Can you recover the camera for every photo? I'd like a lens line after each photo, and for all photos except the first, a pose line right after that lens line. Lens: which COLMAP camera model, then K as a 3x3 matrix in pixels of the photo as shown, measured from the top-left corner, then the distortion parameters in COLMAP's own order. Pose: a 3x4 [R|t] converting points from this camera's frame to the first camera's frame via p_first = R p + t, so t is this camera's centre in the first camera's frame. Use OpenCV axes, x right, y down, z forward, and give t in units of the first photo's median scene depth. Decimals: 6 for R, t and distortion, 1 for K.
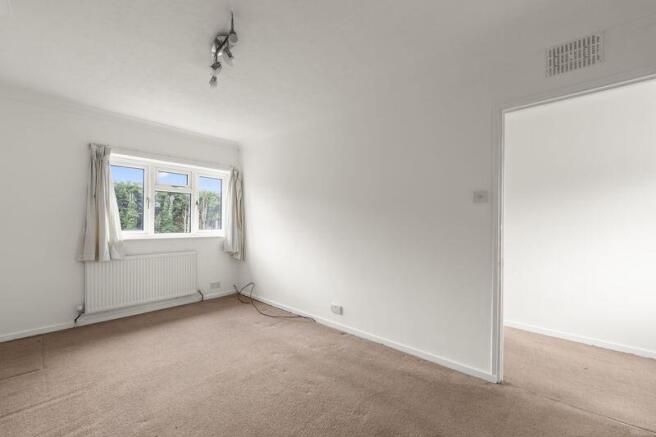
lens RADIAL K [[273.2, 0, 326.5], [0, 273.2, 214.9], [0, 0, 1]] dist [-0.002482, -0.000400]
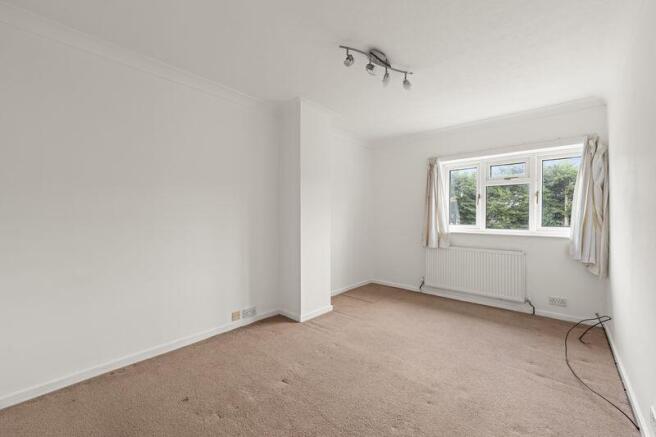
lens RADIAL K [[273.2, 0, 326.5], [0, 273.2, 214.9], [0, 0, 1]] dist [-0.002482, -0.000400]
pose [[-0.002151, -0.007895, -0.999967, 0.373044], [0.022285, 0.999720, -0.007941, 0.011334], [0.999749, -0.022301, -0.001975, 0.406321]]
